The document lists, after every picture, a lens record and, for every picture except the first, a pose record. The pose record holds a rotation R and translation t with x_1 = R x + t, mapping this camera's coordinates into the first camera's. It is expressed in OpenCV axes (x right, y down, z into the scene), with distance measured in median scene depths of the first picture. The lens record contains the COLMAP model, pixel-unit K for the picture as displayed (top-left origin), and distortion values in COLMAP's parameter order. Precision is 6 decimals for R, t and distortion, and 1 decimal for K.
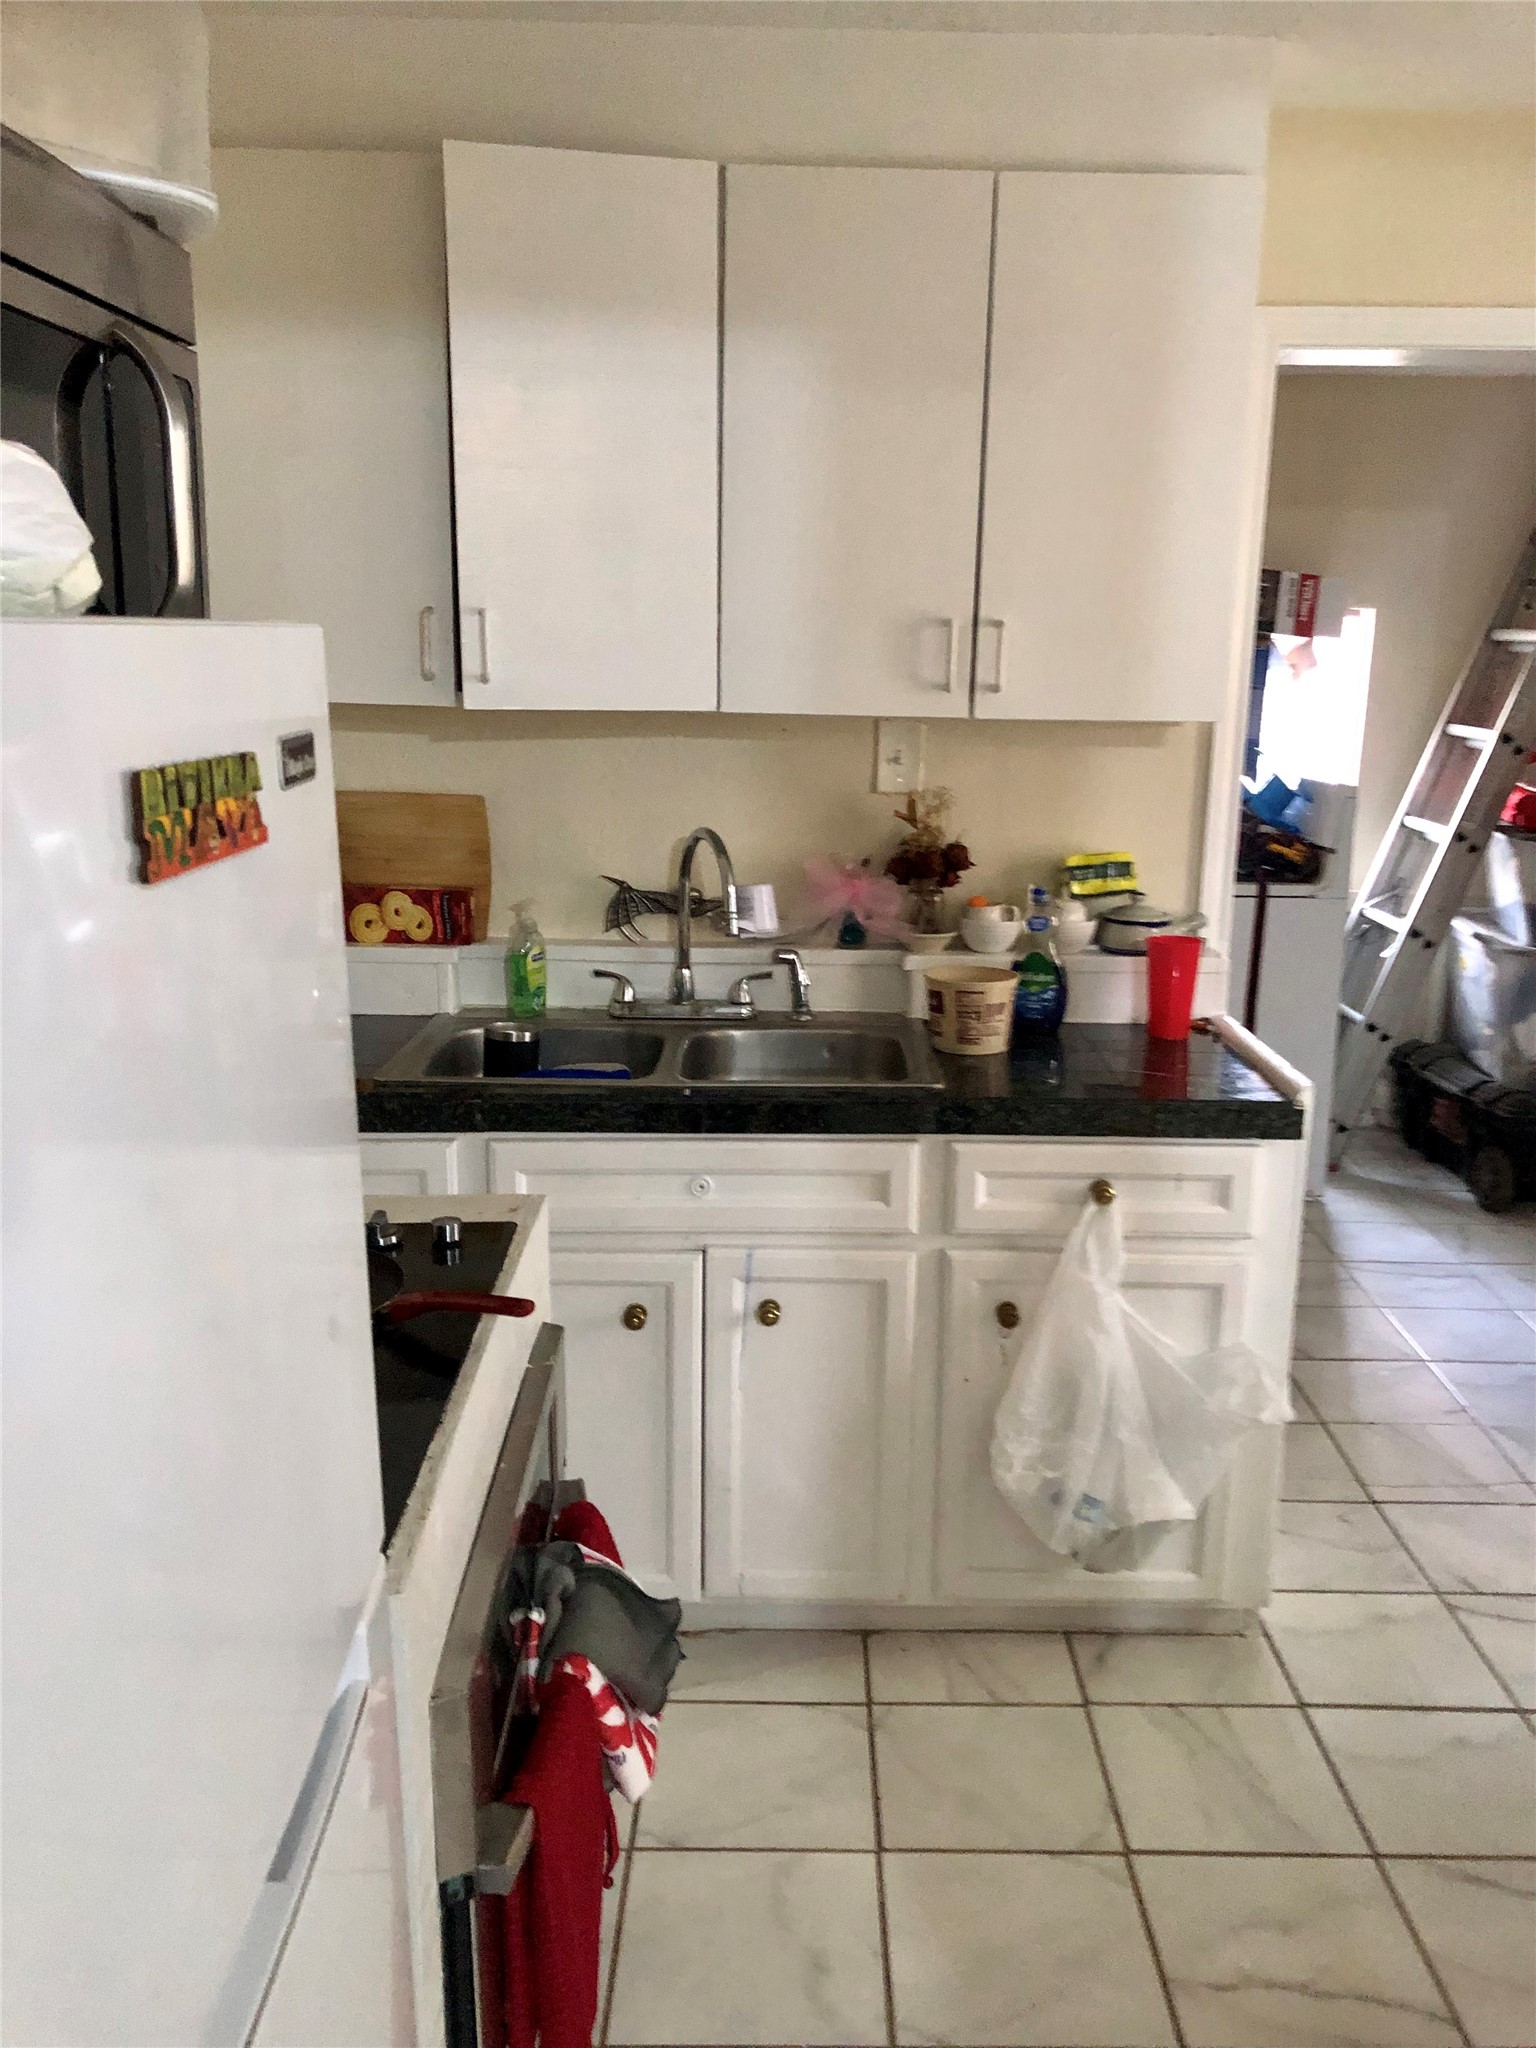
lens RADIAL K [[1670.8, 0, 765.6], [0, 1670.8, 1035.2], [0, 0, 1]] dist [0.057231, -0.066762]
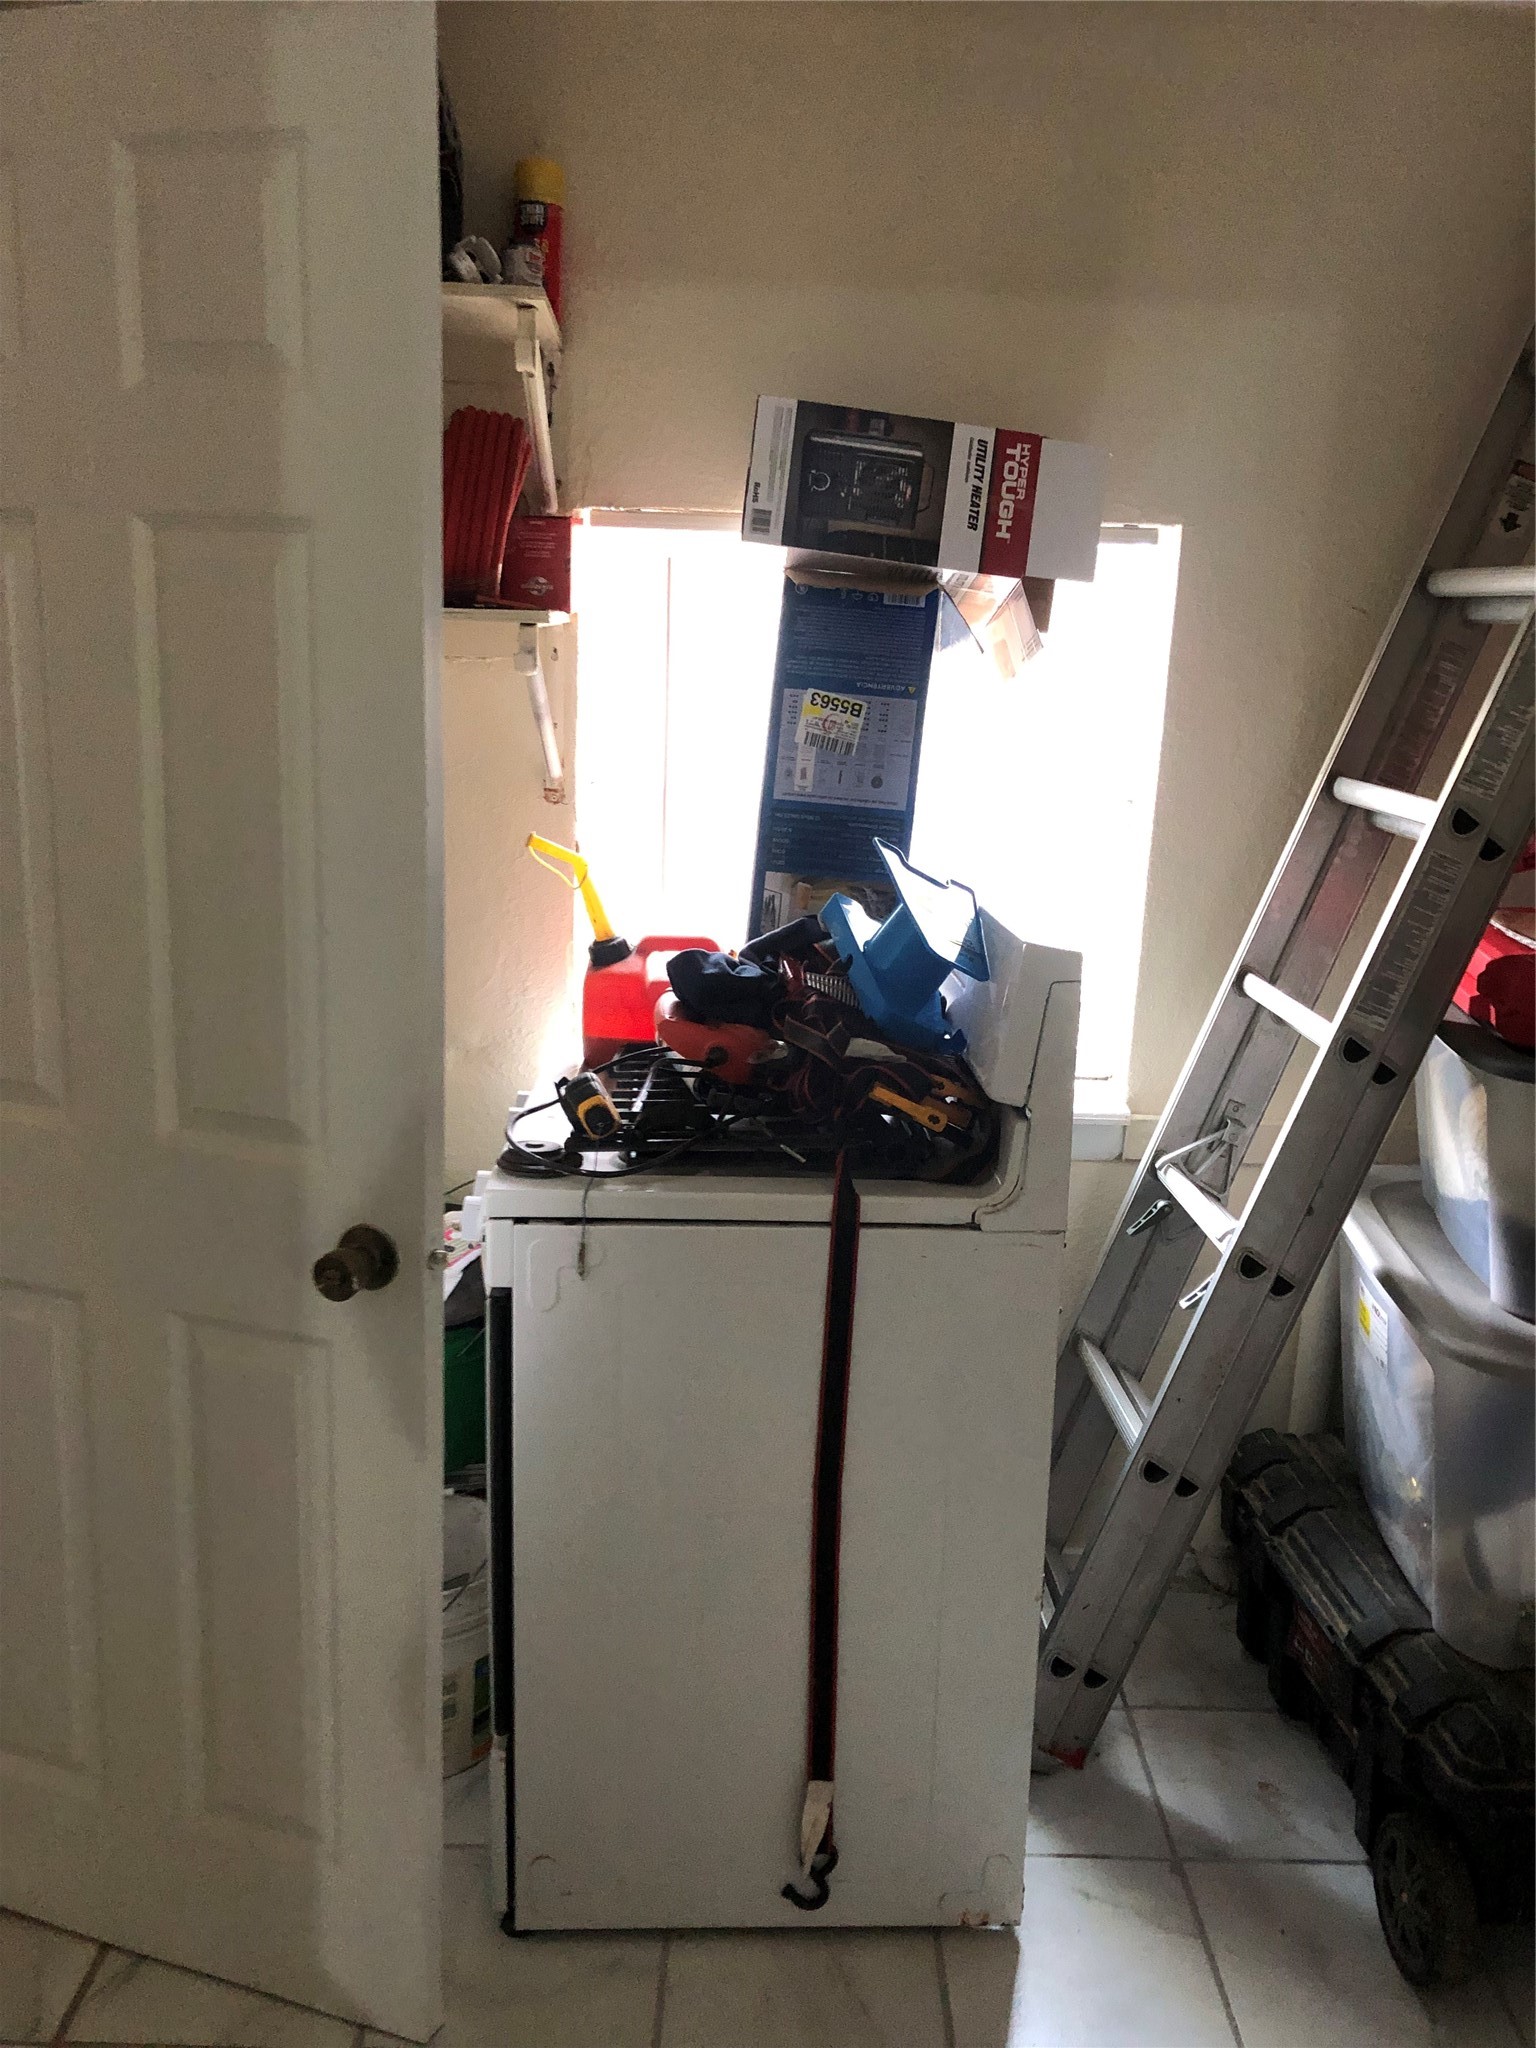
lens RADIAL K [[1670.8, 0, 753.4], [0, 1670.8, 1026.2], [0, 0, 1]] dist [0.057231, -0.066762]
pose [[0.999630, 0.011225, 0.024759, 0.428759], [-0.011183, 0.999936, -0.001848, -0.207511], [-0.024778, 0.001570, 0.999692, 0.992301]]
